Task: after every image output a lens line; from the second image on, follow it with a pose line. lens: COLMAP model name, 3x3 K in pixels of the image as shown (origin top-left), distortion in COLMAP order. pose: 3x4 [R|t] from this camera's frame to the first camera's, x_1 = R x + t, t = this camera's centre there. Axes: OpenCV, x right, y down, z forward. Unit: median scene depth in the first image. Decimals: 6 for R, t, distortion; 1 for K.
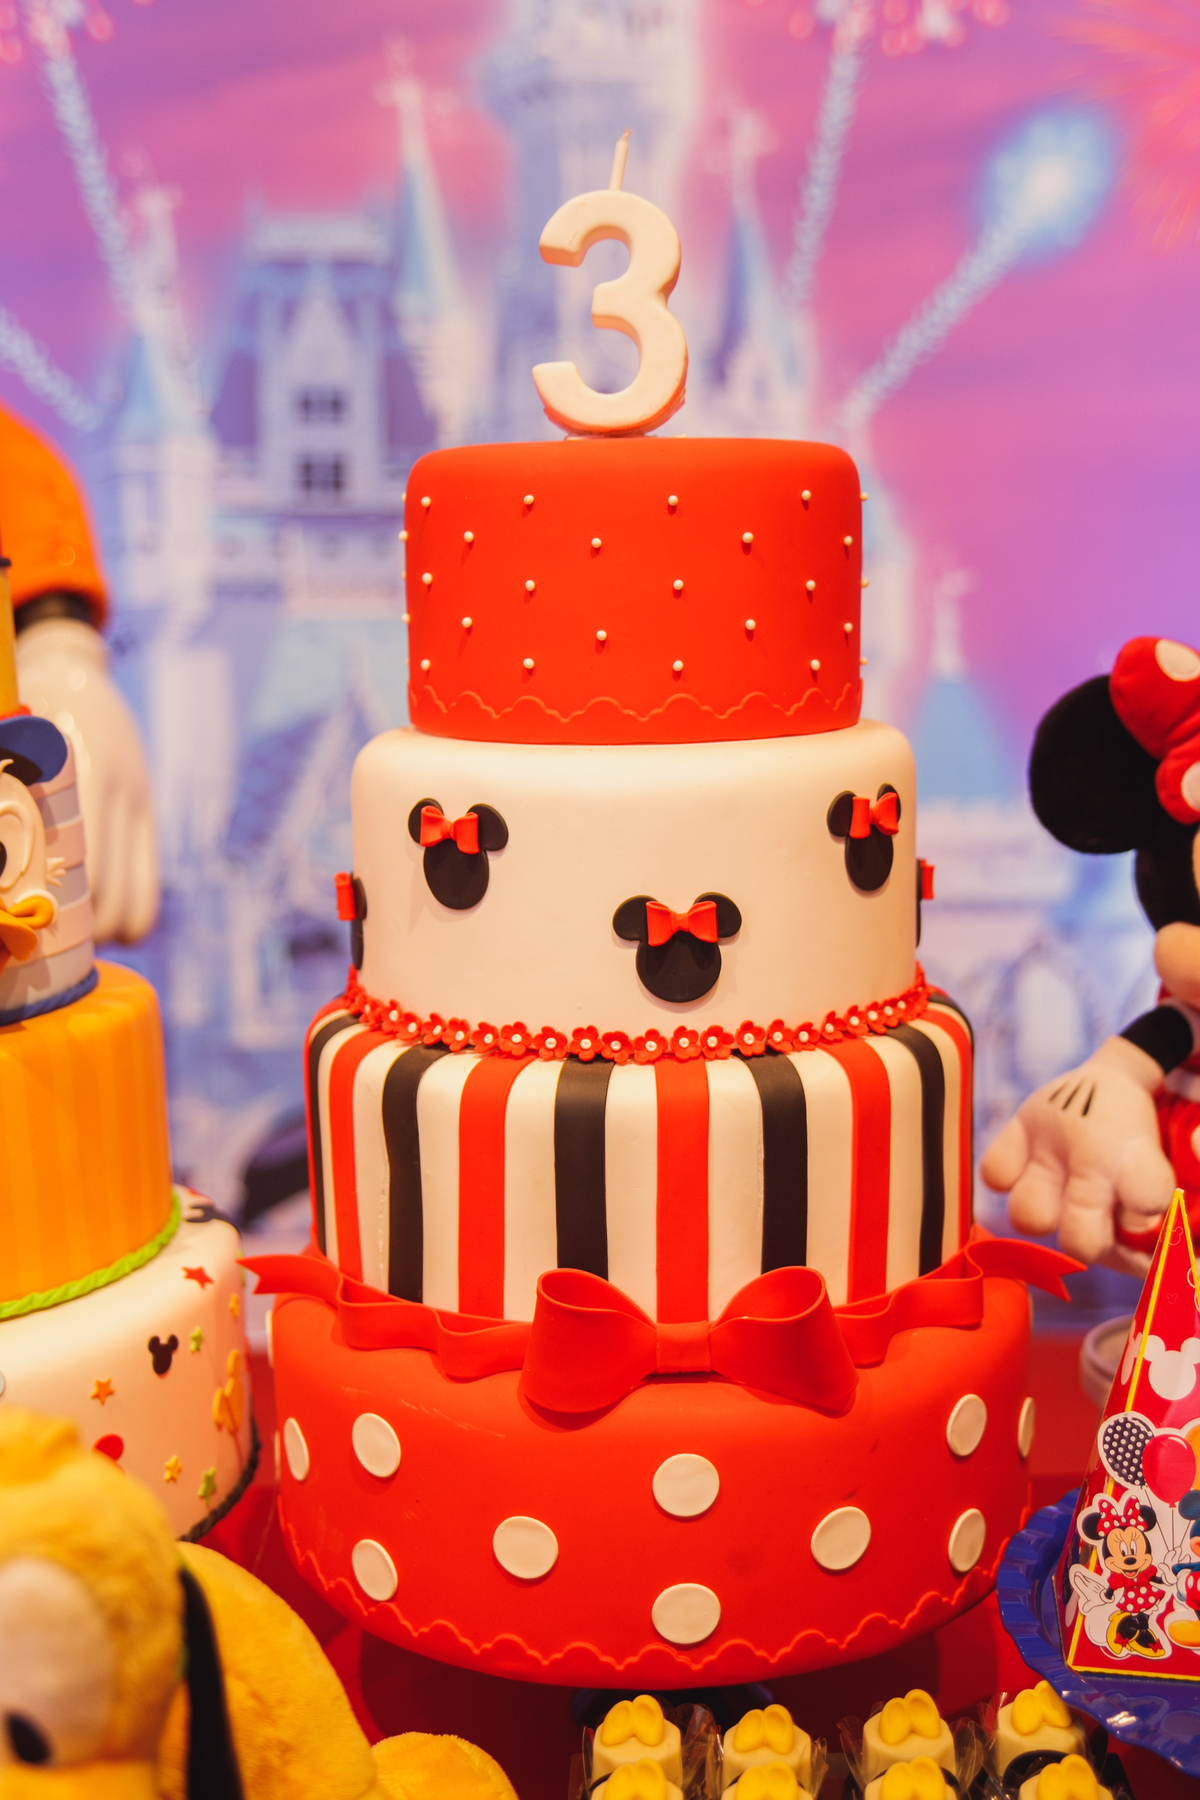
lens RADIAL K [[2075.0, 0, 594.0], [0, 2075.0, 908.1], [0, 0, 1]] dist [0.001861, 0.000000]
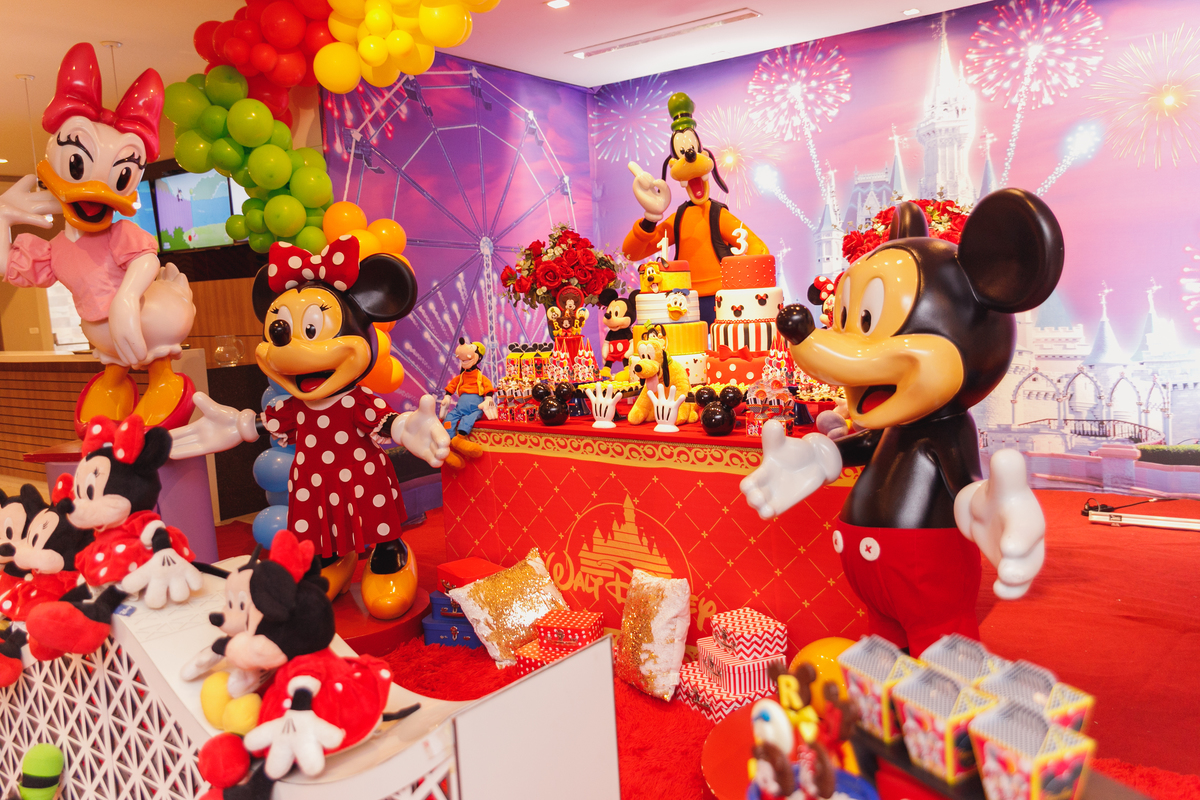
lens RADIAL K [[964.7, 0, 599.4], [0, 964.7, 400.3], [0, 0, 1]] dist [0.013560, -0.000802]
pose [[0.805718, 0.049634, -0.590217, 2.033589], [-0.060345, 0.998176, 0.001563, 0.431748], [0.589218, 0.034357, 0.807243, -2.724089]]
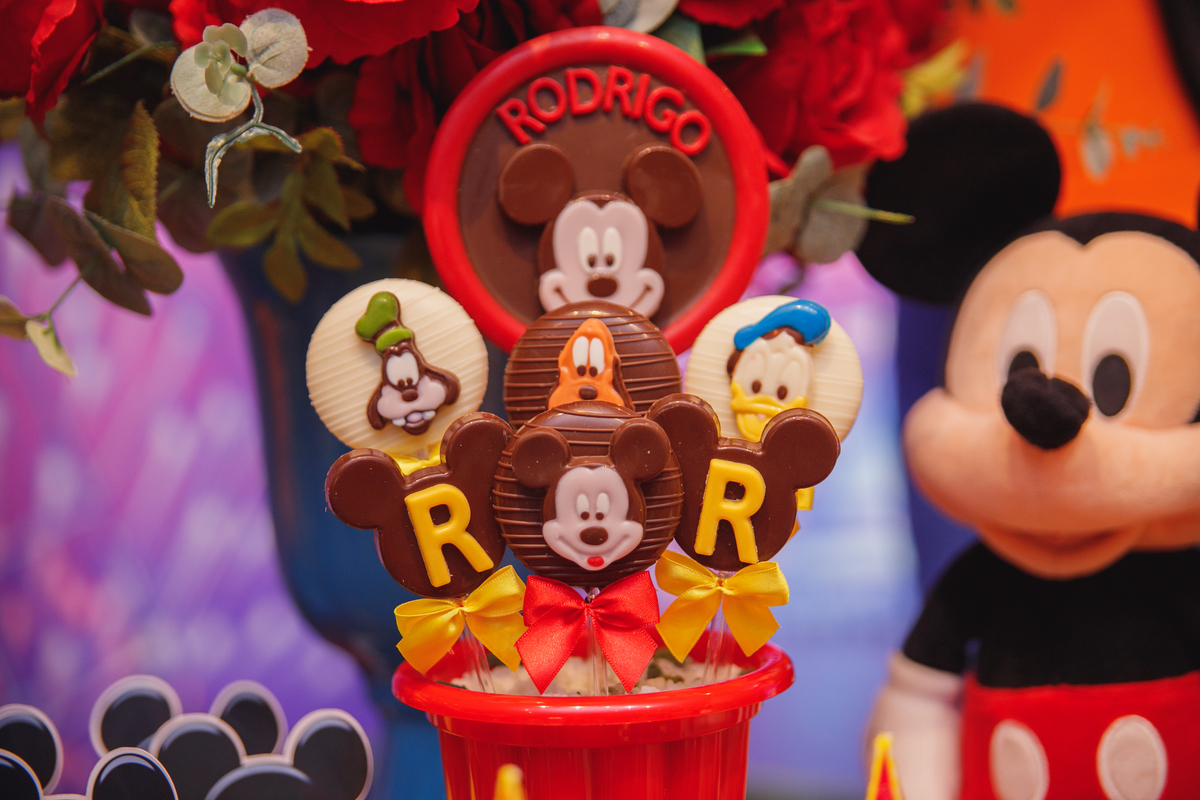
lens RADIAL K [[2015.2, 0, 597.0], [0, 2015.2, 400.5], [0, 0, 1]] dist [0.016952, 0.000000]
pose [[0.894066, 0.023051, -0.447342, -0.568303], [-0.065760, 0.994609, -0.080176, 0.094187], [0.443083, 0.101100, 0.890762, 0.326111]]
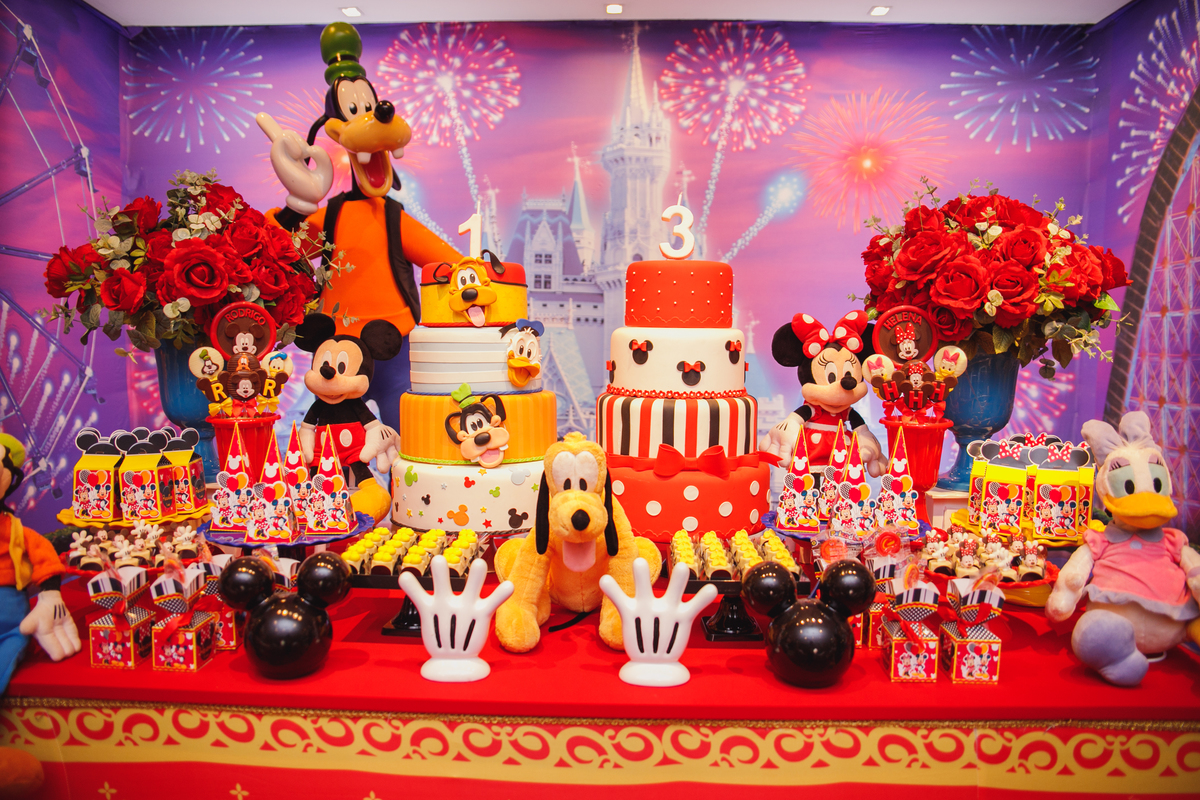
lens RADIAL K [[845.7, 0, 604.3], [0, 845.7, 392.6], [0, 0, 1]] dist [-0.079077, 0.027912]
pose [[0.999584, 0.028740, -0.002608, -0.134587], [-0.028858, 0.995644, -0.088653, 0.218830], [0.000048, 0.088691, 0.996059, -0.766370]]
